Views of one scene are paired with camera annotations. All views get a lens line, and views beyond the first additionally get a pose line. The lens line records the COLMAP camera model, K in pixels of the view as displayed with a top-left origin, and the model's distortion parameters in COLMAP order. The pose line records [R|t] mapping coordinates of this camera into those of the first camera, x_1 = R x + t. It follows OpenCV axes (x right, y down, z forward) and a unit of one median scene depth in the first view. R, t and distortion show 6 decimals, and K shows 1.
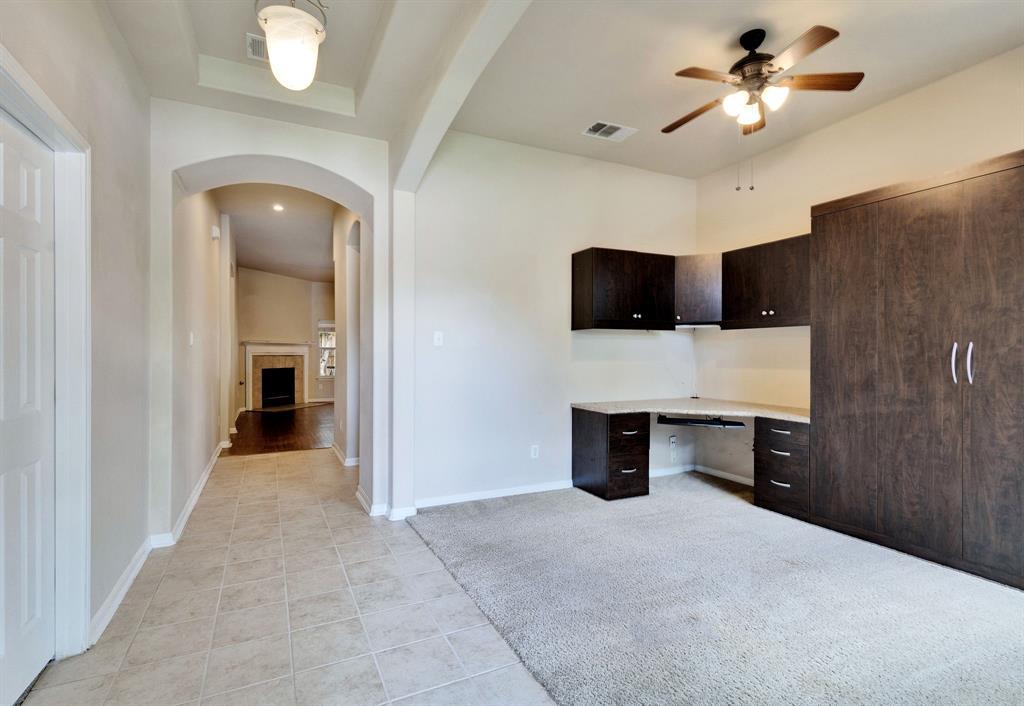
lens RADIAL K [[486.8, 0, 494.8], [0, 486.8, 354.4], [0, 0, 1]] dist [0.000630, 0.001214]
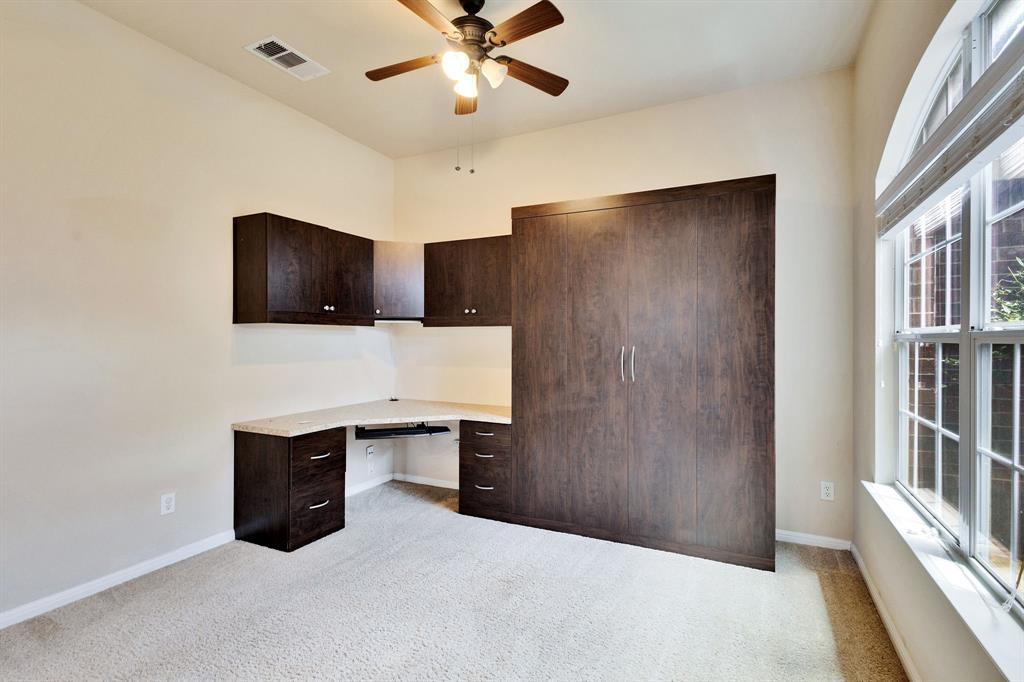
lens RADIAL K [[471.9, 0, 534.3], [0, 471.9, 342.7], [0, 0, 1]] dist [0.013224, -0.001899]
pose [[0.755519, -0.003391, 0.655118, 0.044901], [0.001271, 0.999992, 0.003710, -0.029338], [-0.655125, -0.001970, 0.755518, 0.231251]]
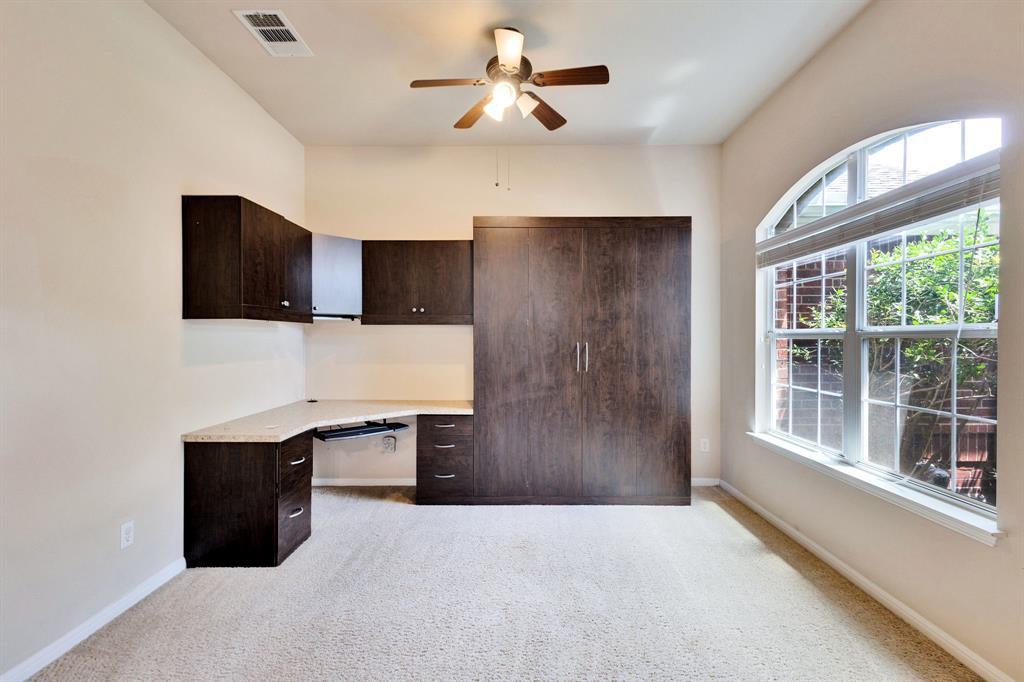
lens RADIAL K [[471.9, 0, 494.4], [0, 471.9, 343.9], [0, 0, 1]] dist [0.013224, -0.001899]
pose [[0.424168, -0.010609, 0.905522, -0.294011], [0.003561, 0.999943, 0.010047, -0.027778], [-0.905577, -0.001037, 0.424181, 0.502657]]
